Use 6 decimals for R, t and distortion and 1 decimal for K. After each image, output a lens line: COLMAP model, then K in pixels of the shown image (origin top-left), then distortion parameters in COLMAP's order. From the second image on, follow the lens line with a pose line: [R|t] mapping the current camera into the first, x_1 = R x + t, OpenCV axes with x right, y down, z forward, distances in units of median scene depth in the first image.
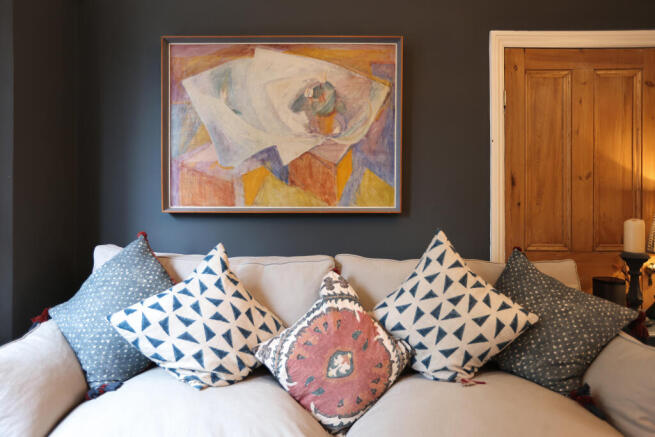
lens RADIAL K [[437.5, 0, 317.7], [0, 437.5, 185.8], [0, 0, 1]] dist [-0.019042, 0.008657]
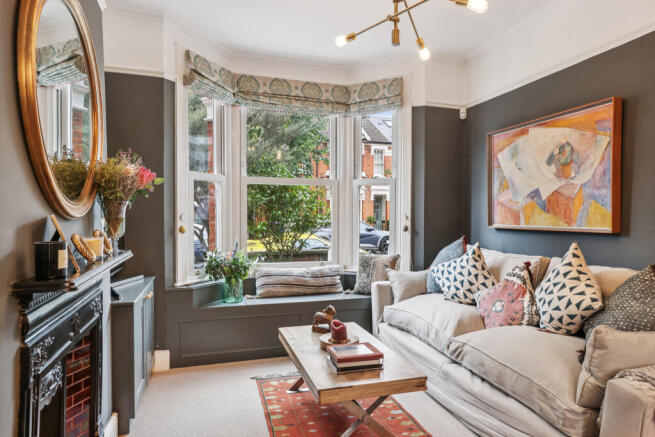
lens RADIAL K [[383.7, 0, 324.8], [0, 383.7, 218.6], [0, 0, 1]] dist [0.048769, 0.001729]
pose [[0.299548, 0.006582, -0.954058, 1.038883], [0.011372, 0.999881, 0.010469, -0.003374], [0.954013, -0.013986, 0.299438, -0.172225]]
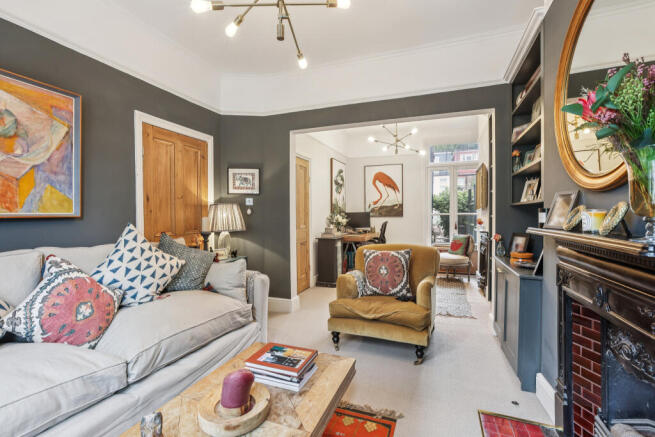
lens RADIAL K [[298.9, 0, 325.2], [0, 298.9, 216.0], [0, 0, 1]] dist [-0.003442, 0.000892]
pose [[0.351995, -0.012609, 0.935917, -0.446249], [-0.002134, 0.999896, 0.014273, 0.042488], [-0.936000, -0.007021, 0.351931, -0.113659]]
